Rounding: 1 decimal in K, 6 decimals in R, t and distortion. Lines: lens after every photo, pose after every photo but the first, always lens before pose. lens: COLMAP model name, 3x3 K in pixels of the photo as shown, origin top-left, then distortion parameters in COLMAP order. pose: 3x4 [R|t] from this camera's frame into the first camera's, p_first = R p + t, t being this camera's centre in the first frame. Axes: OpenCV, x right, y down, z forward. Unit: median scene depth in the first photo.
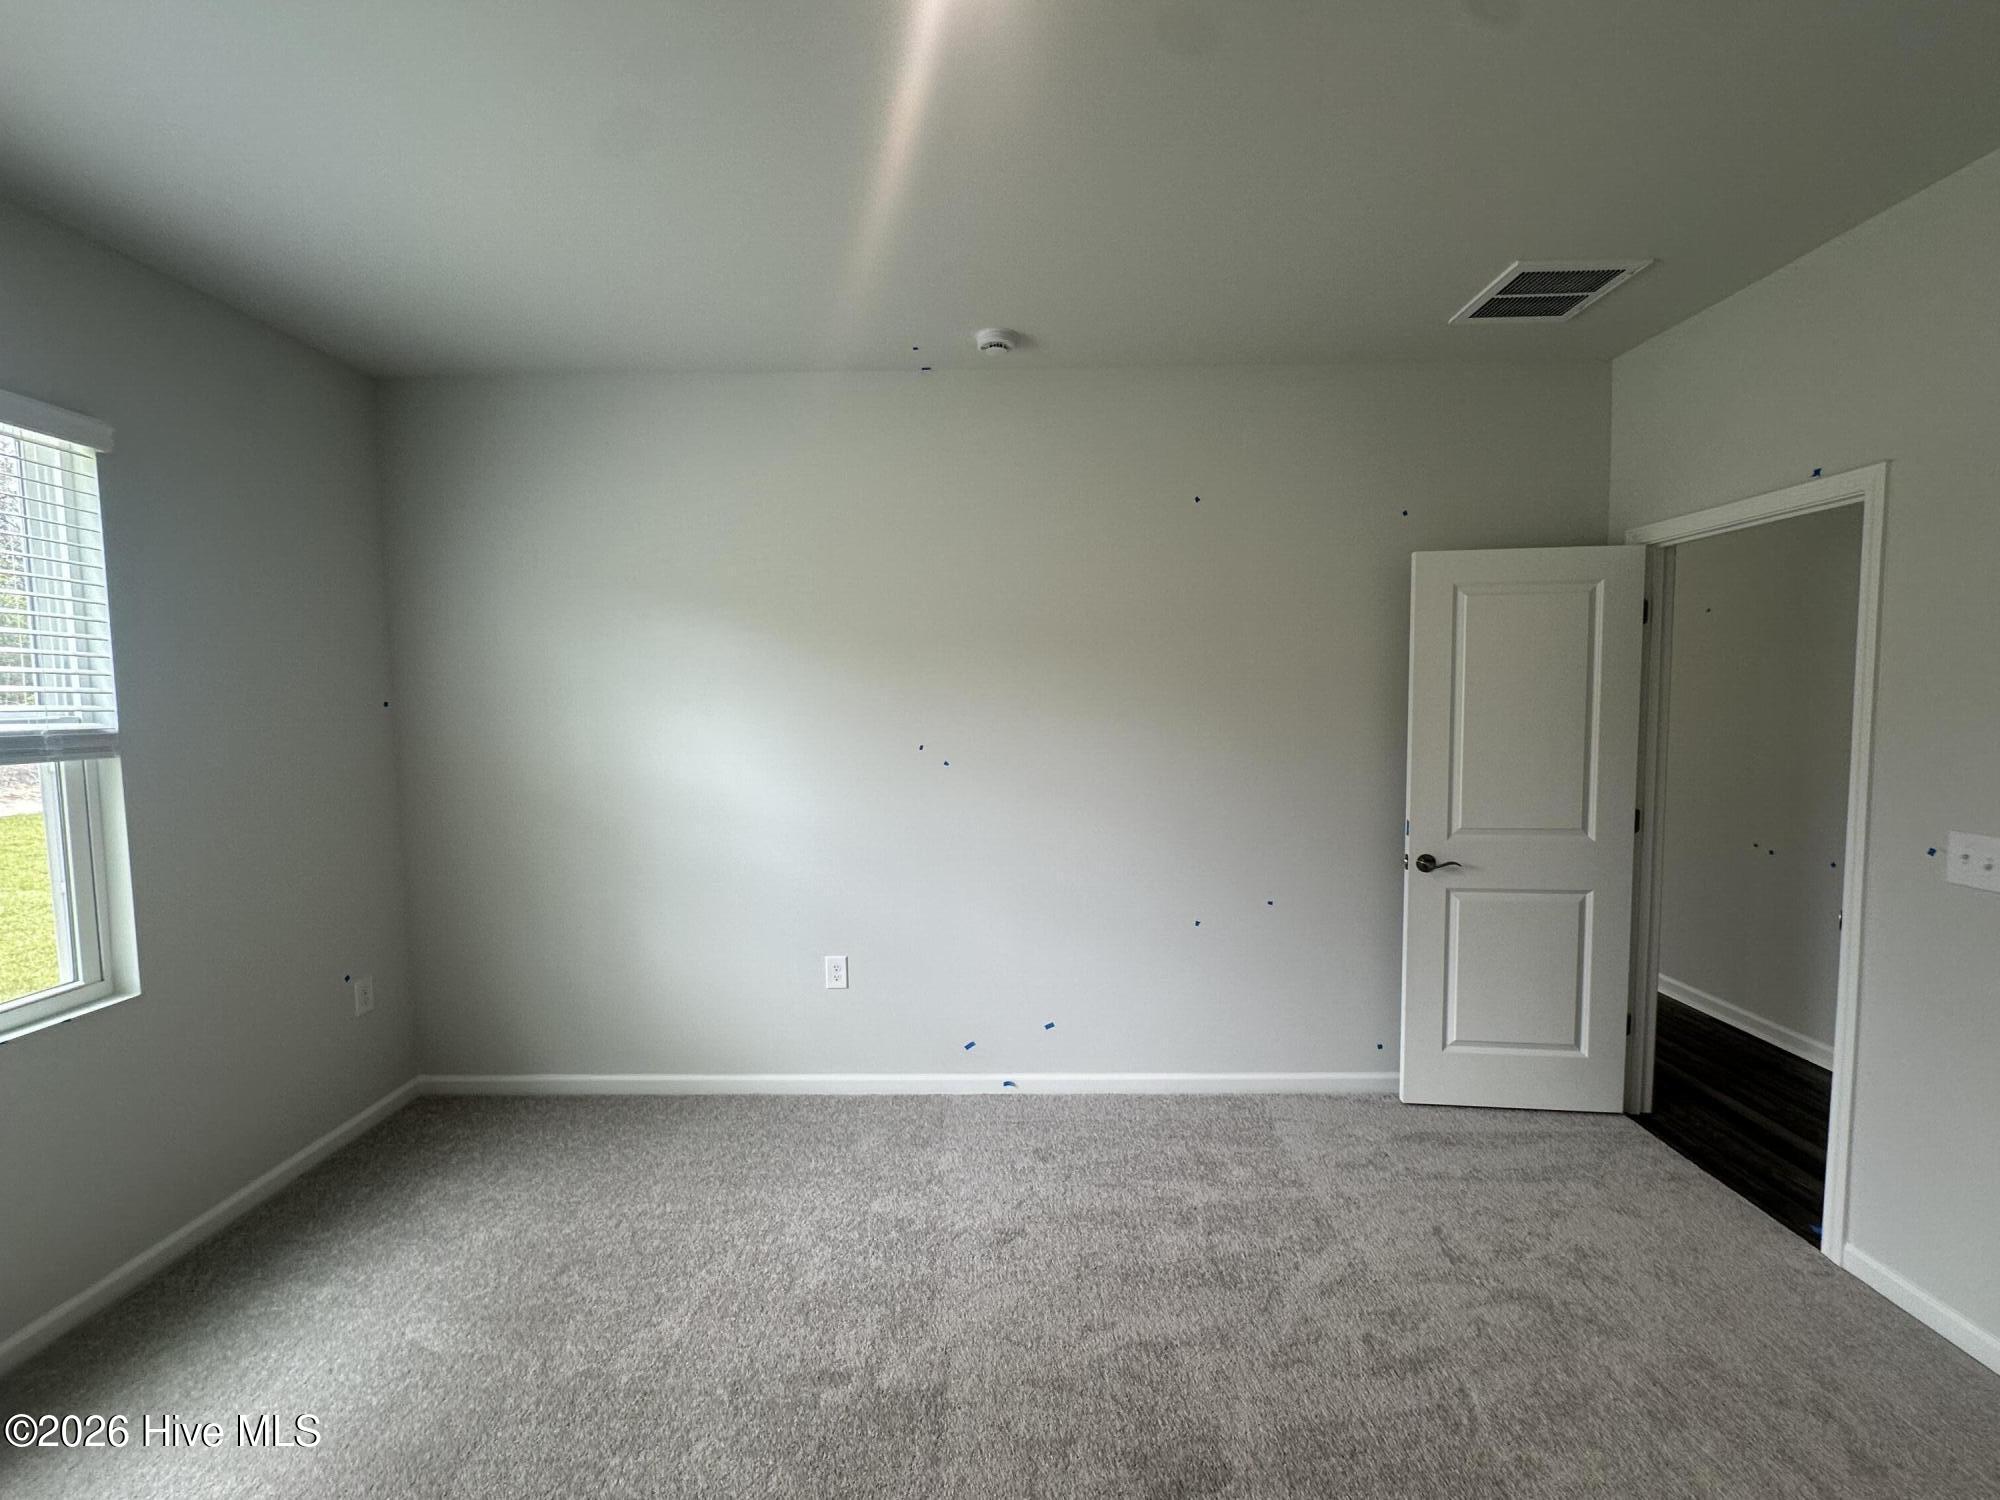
lens RADIAL K [[824.1, 0, 1000.0], [0, 824.1, 750.0], [0, 0, 1]] dist [-0.000453, -0.000029]
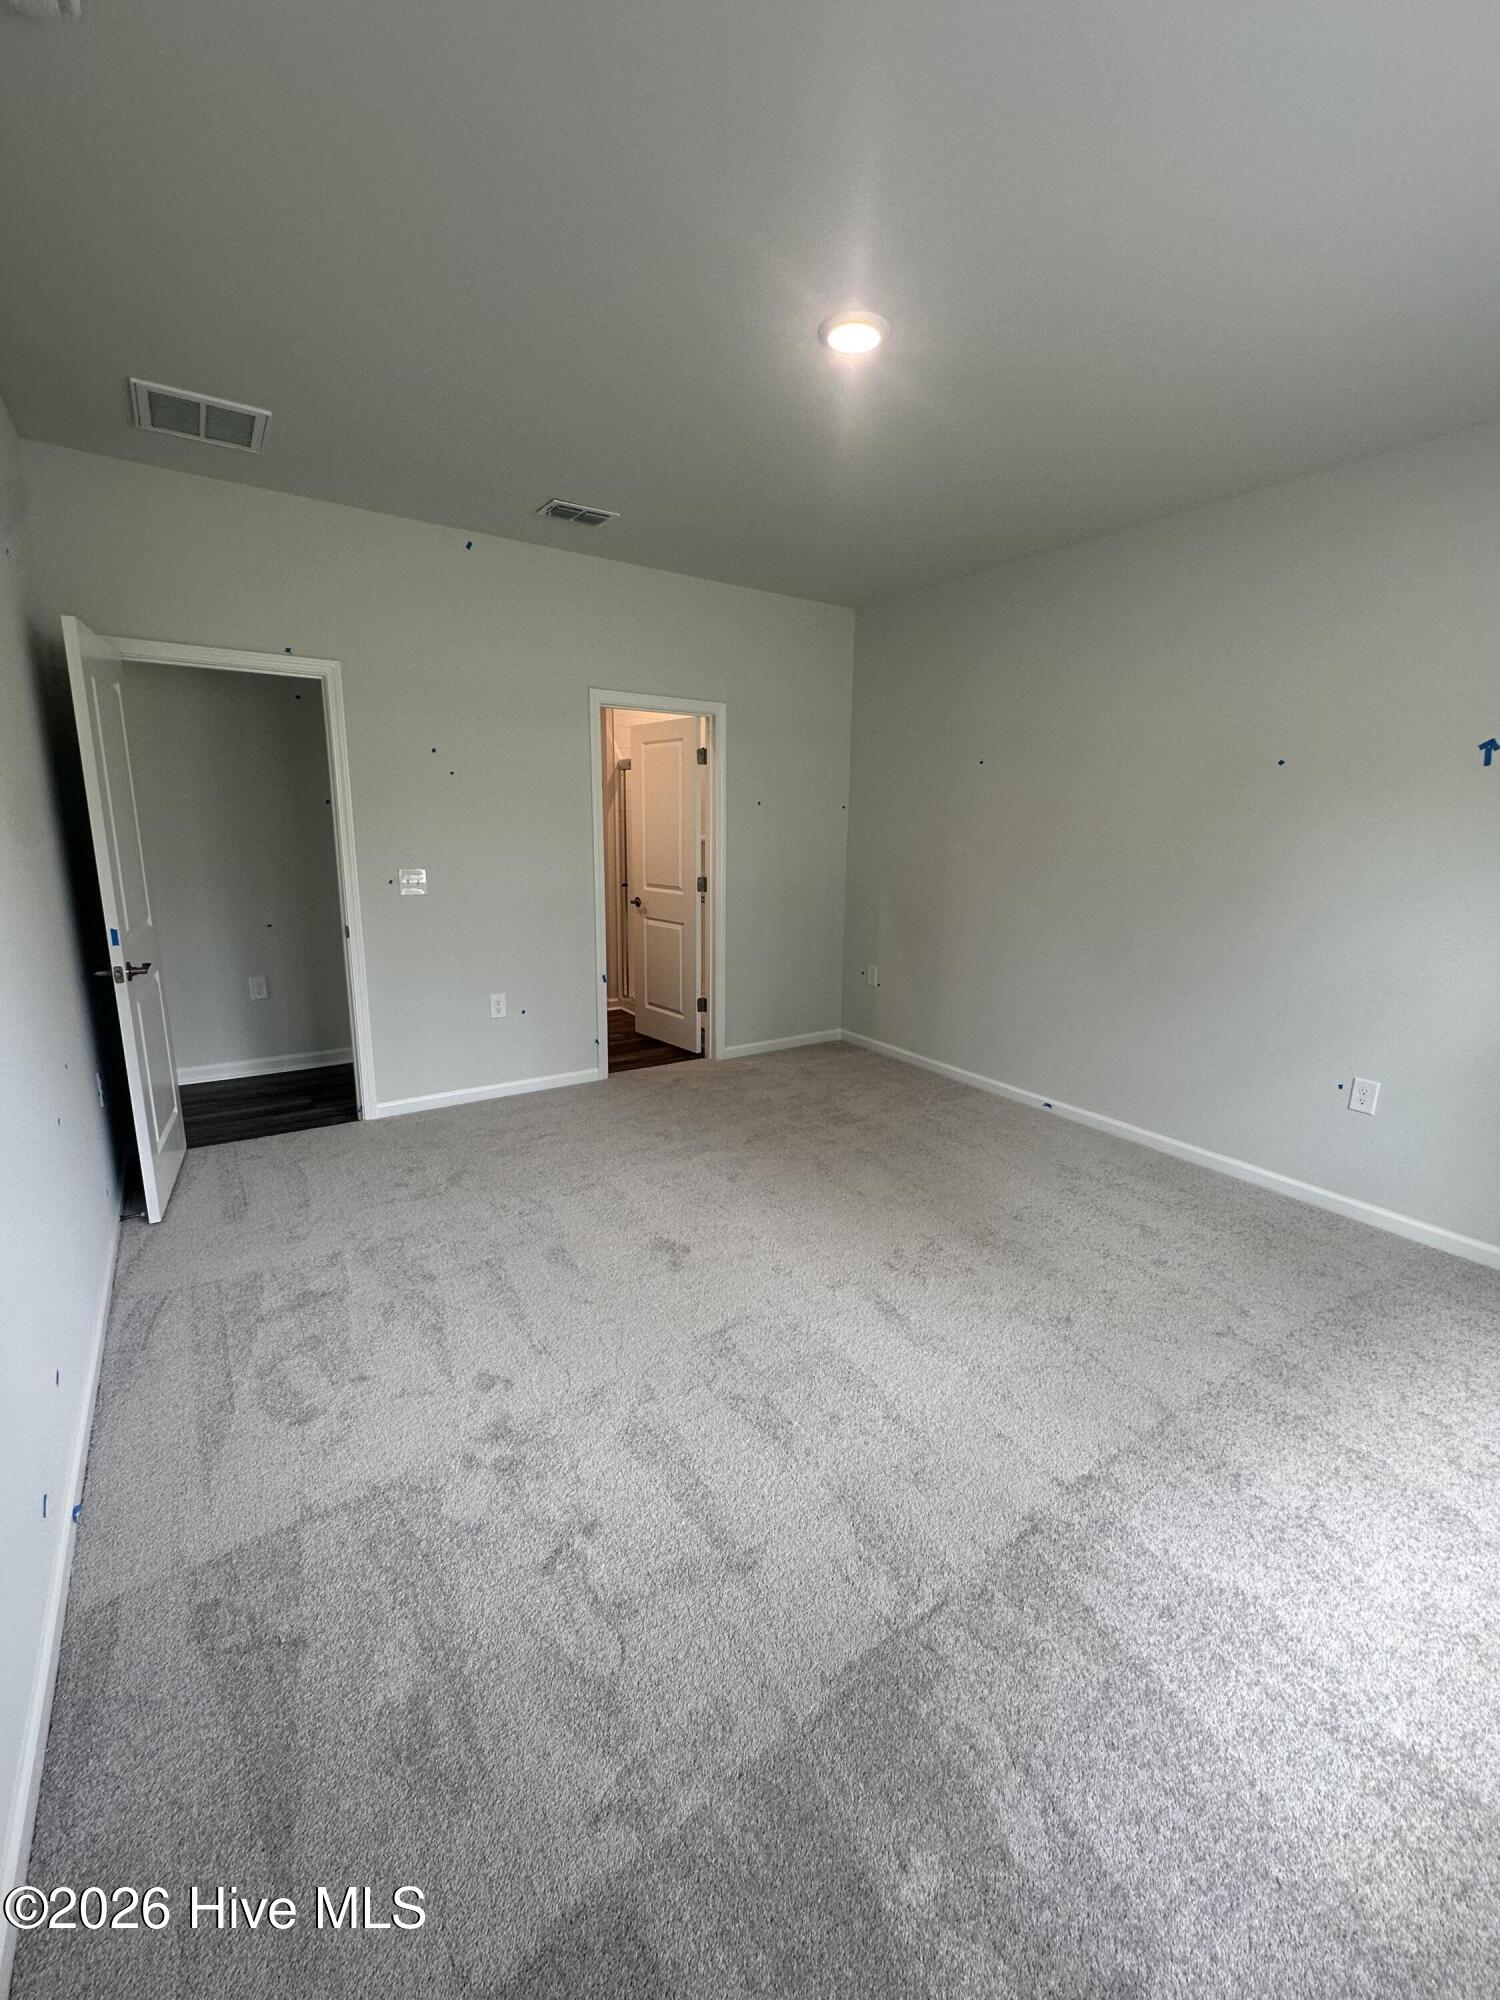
lens RADIAL K [[801.8, 0, 750.0], [0, 801.8, 1000.0], [0, 0, 1]] dist [-0.000540, -0.000182]
pose [[-0.534309, -0.197479, 0.821898, -0.787839], [0.034416, 0.966439, 0.254582, -0.054392], [-0.844588, 0.164312, -0.509581, 1.084859]]
